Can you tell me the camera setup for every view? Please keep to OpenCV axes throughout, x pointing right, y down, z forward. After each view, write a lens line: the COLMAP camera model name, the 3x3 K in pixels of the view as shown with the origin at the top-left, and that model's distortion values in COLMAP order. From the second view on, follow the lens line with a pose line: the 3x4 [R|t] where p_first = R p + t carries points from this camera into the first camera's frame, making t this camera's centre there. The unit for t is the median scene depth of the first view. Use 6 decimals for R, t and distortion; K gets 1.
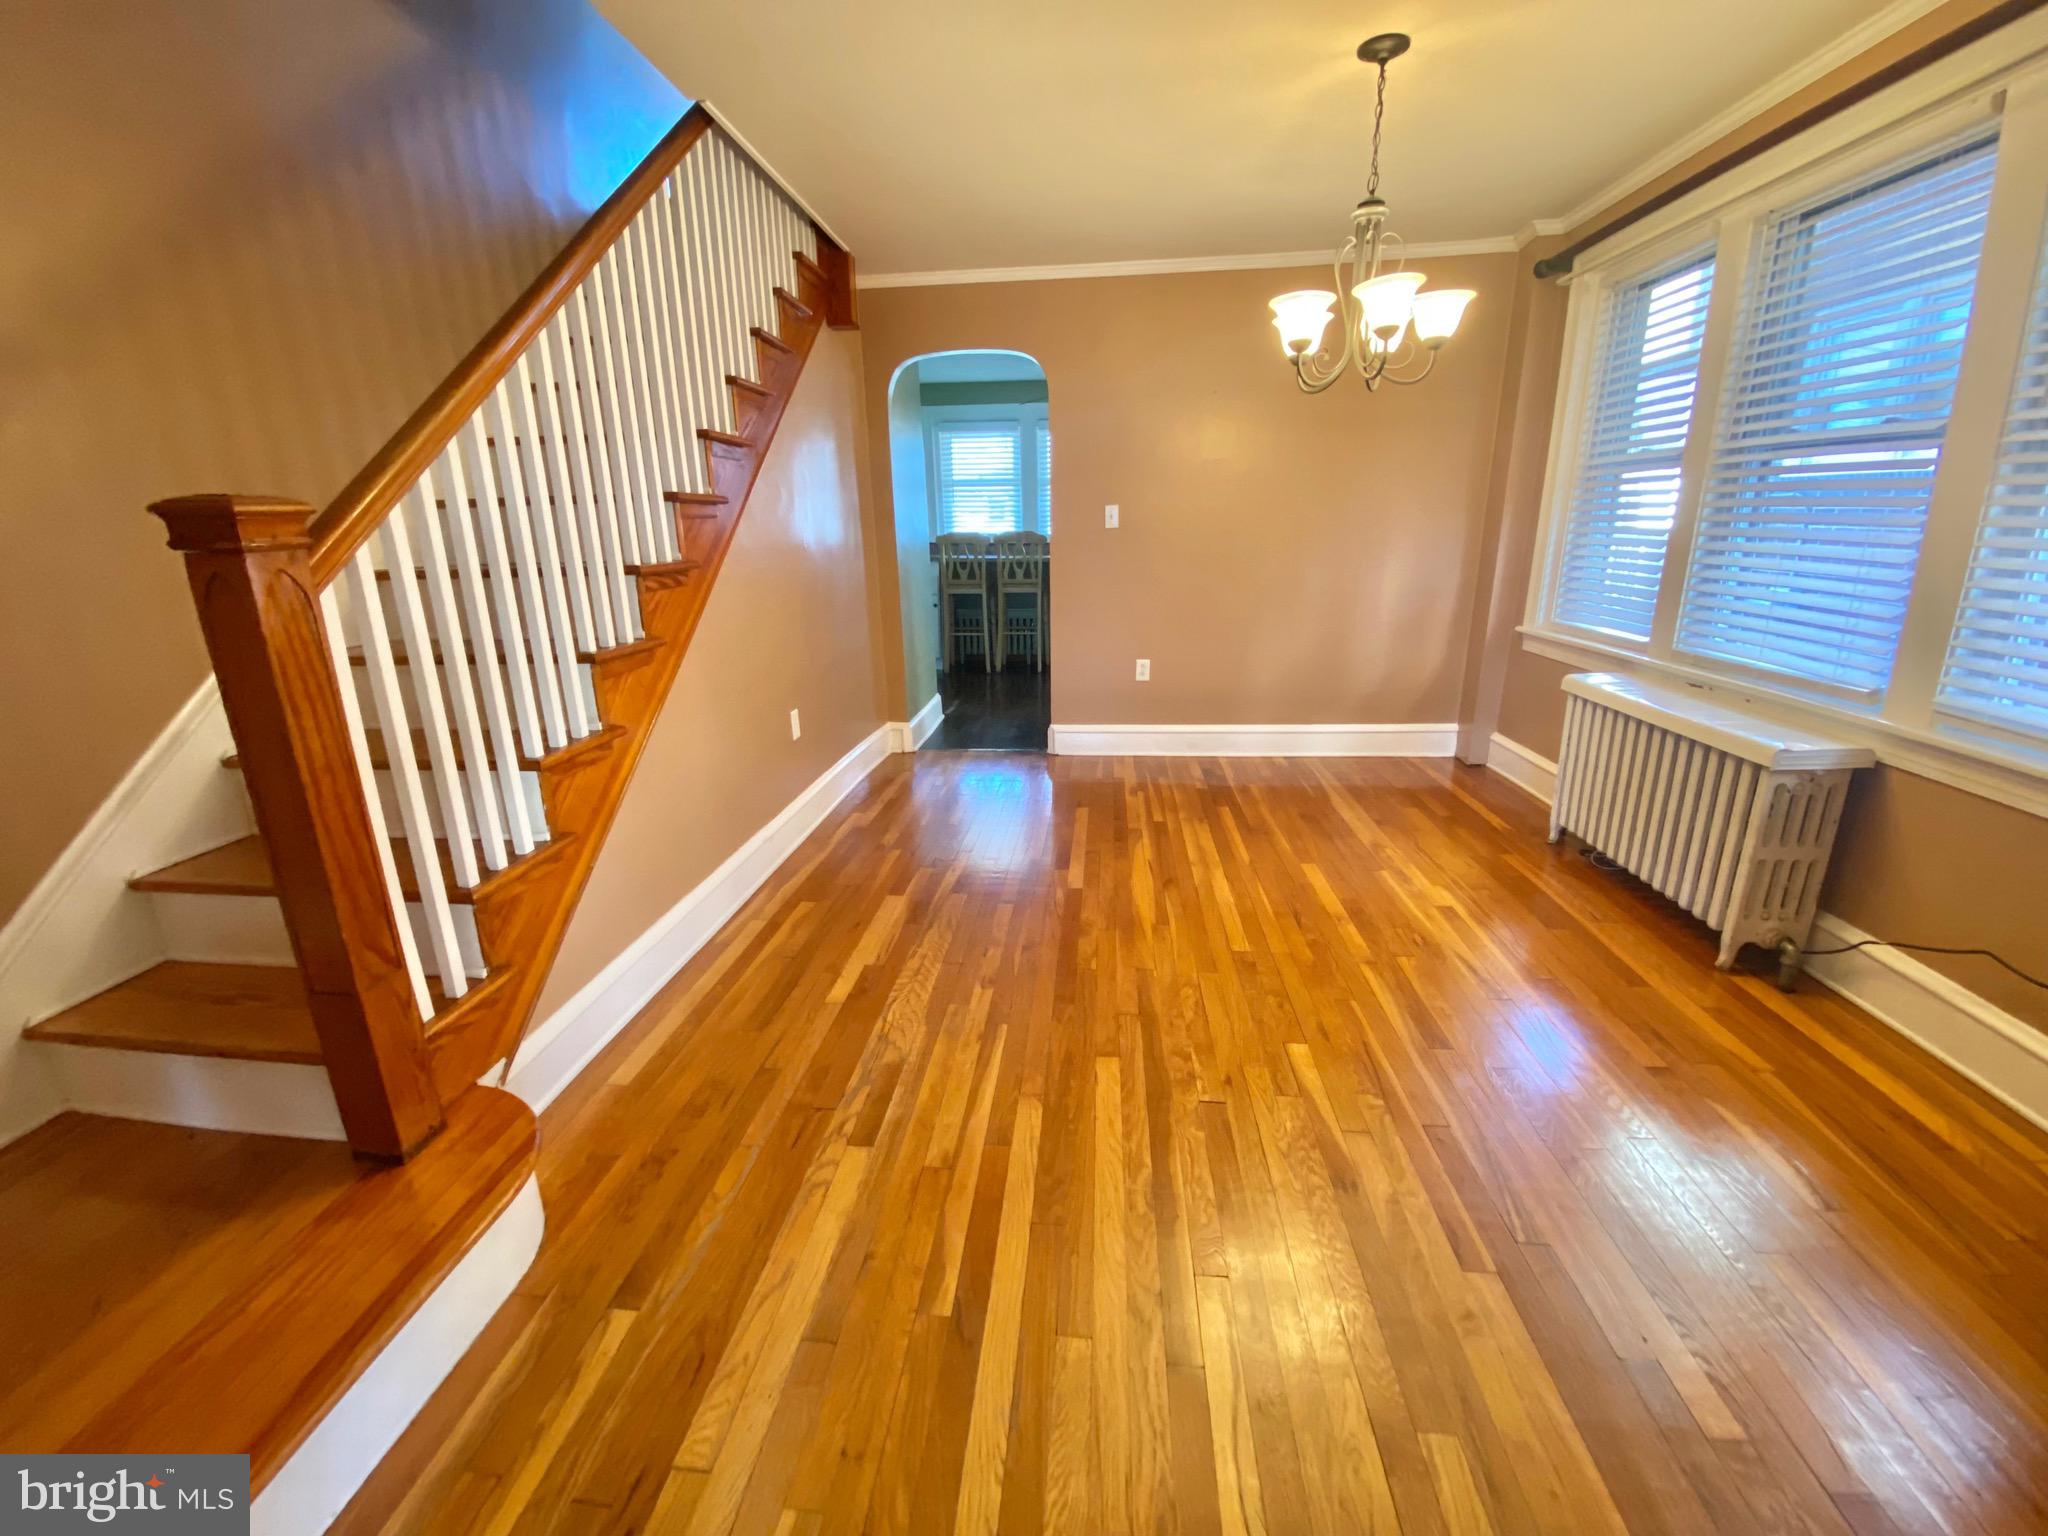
lens RADIAL K [[826.3, 0, 1006.4], [0, 826.3, 760.5], [0, 0, 1]] dist [0.012308, -0.016025]
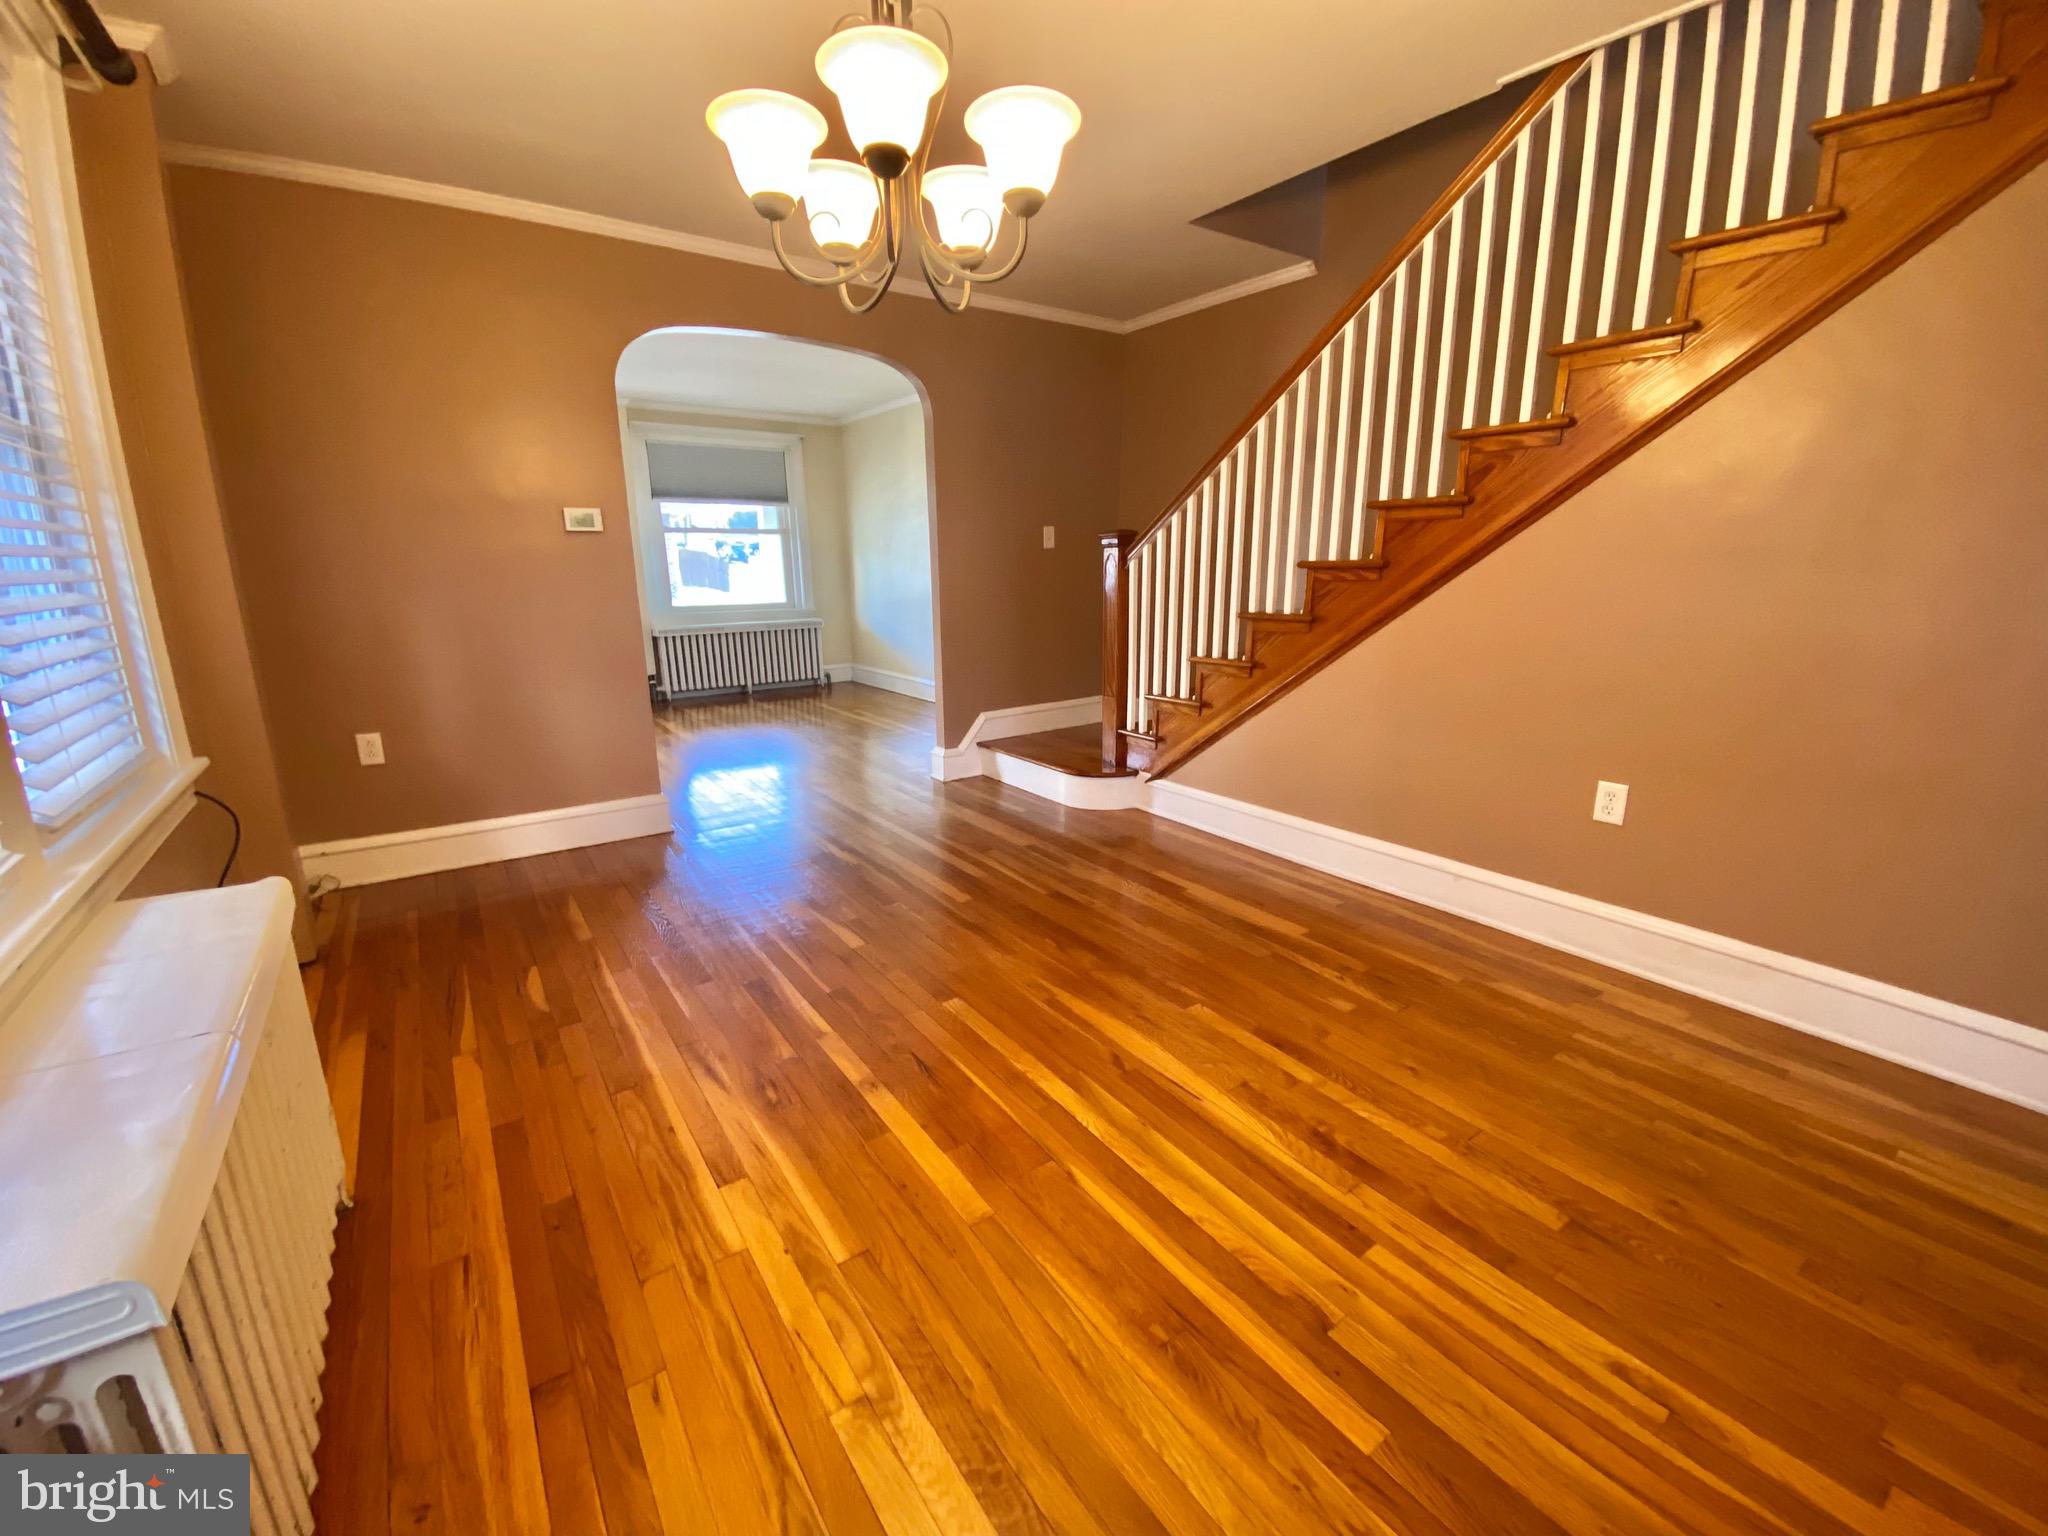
lens RADIAL K [[826.3, 0, 1006.4], [0, 826.3, 760.5], [0, 0, 1]] dist [0.012308, -0.016025]
pose [[-0.750243, 0.182546, -0.635462, 0.713189], [-0.158140, 0.883687, 0.440556, -0.385016], [0.641971, 0.431016, -0.634112, 1.392991]]
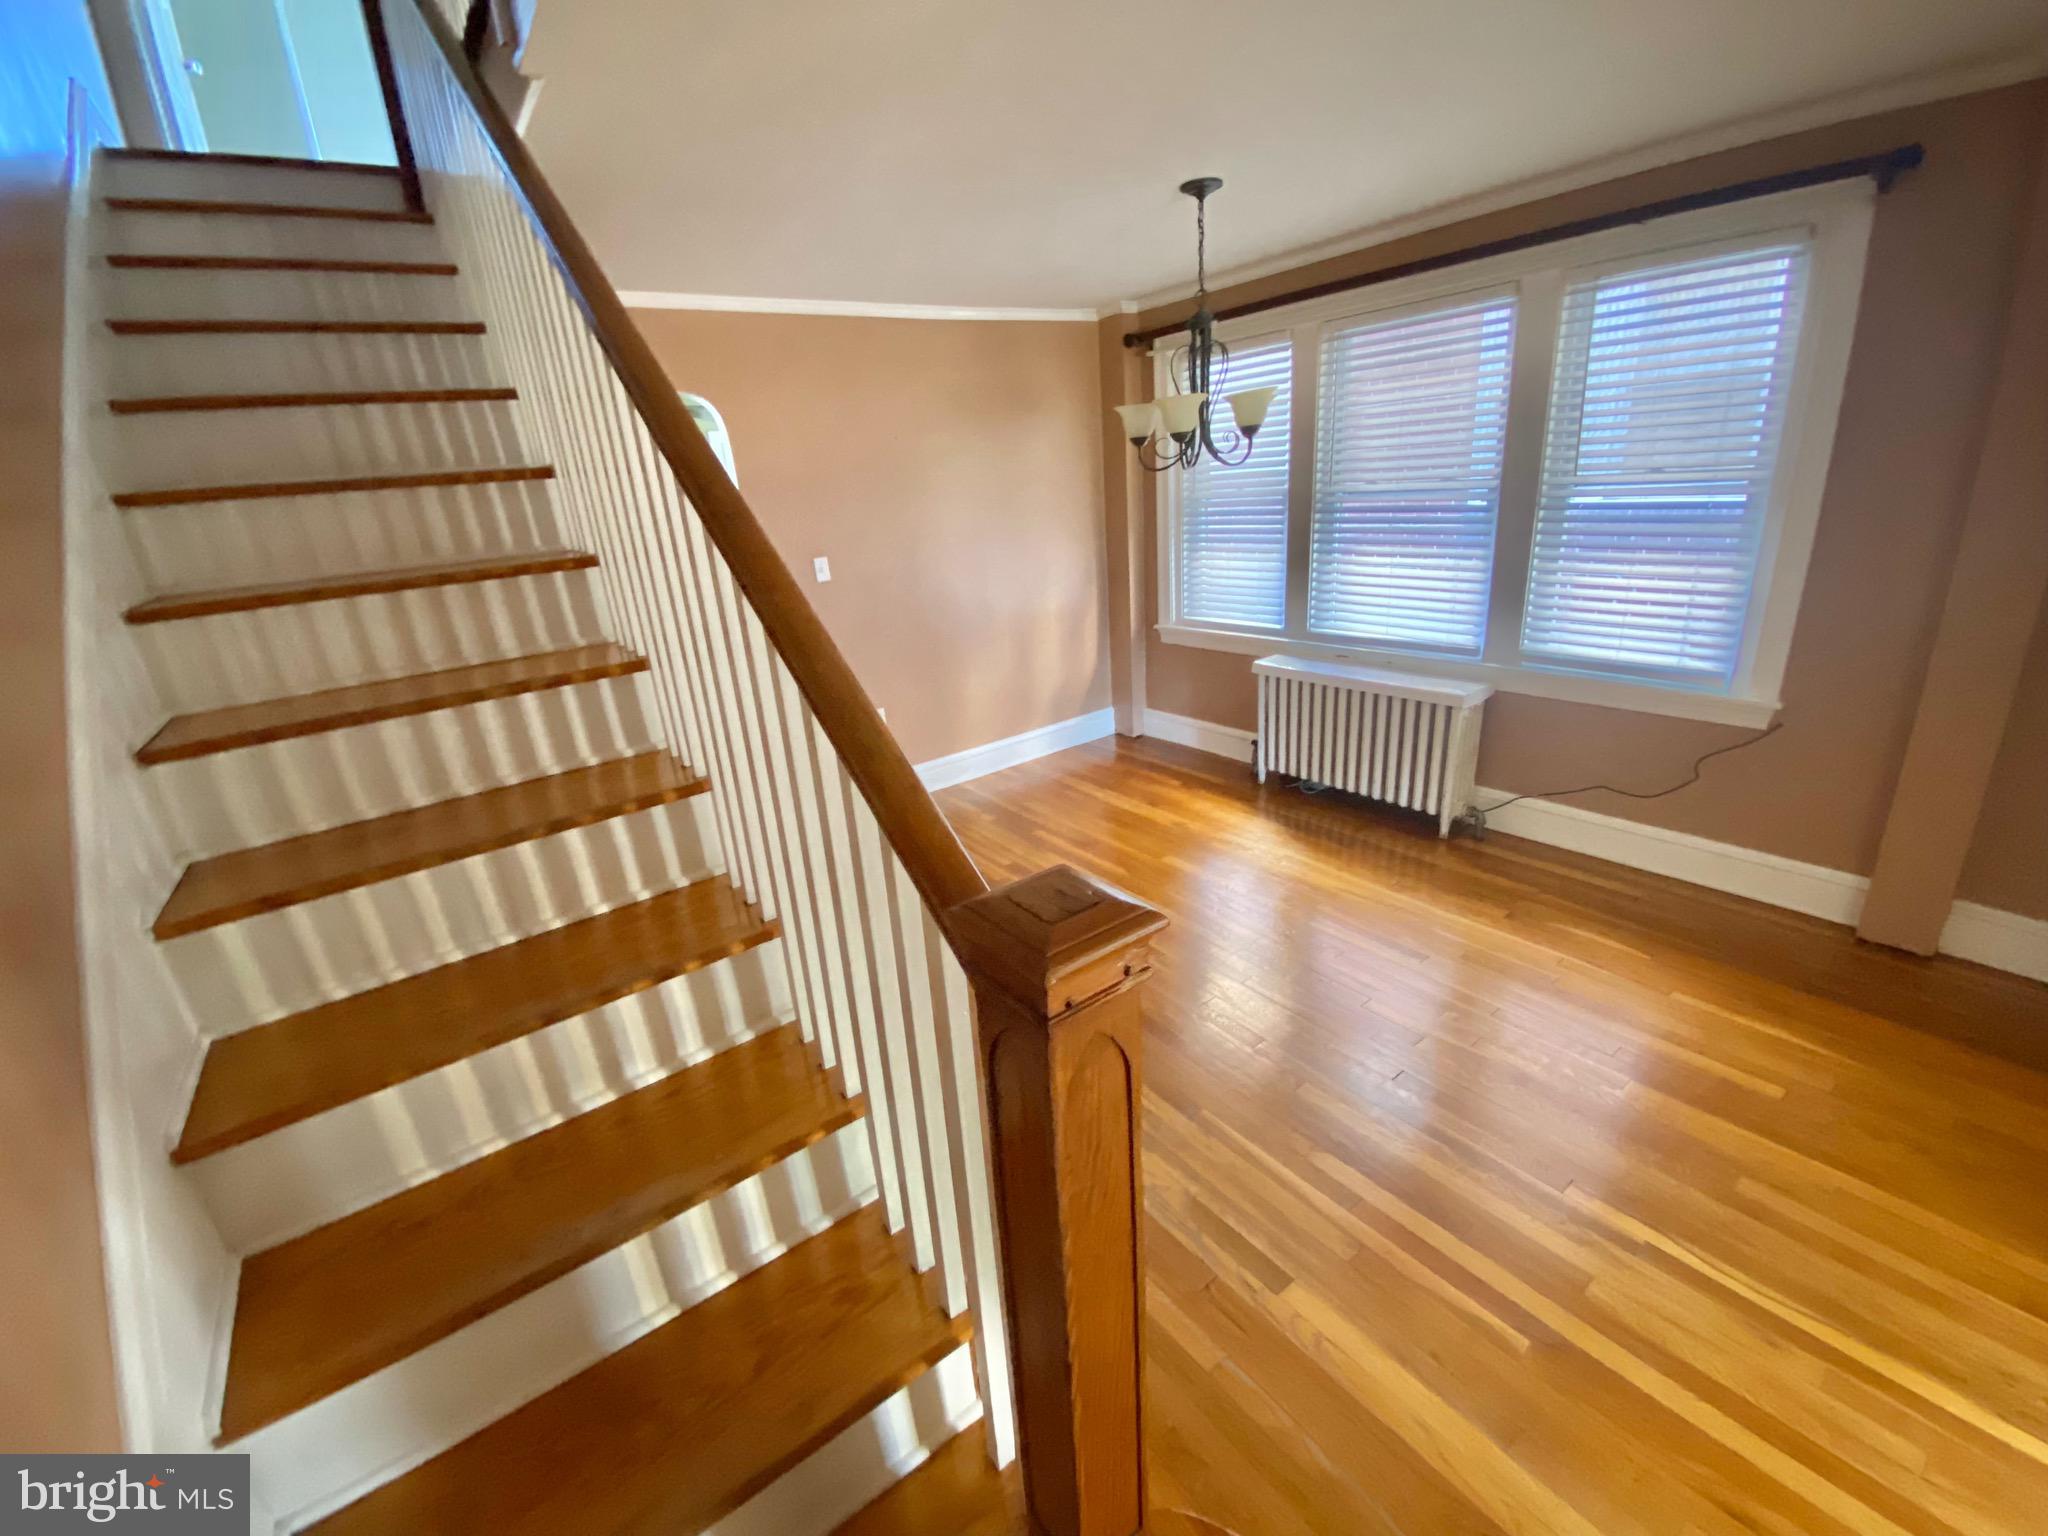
lens RADIAL K [[826.3, 0, 1006.4], [0, 826.3, 760.5], [0, 0, 1]] dist [0.012308, -0.016025]
pose [[0.742978, -0.257296, 0.617885, -0.569388], [0.247359, 0.963357, 0.103718, -0.214614], [-0.621930, 0.075779, 0.779398, 0.248136]]
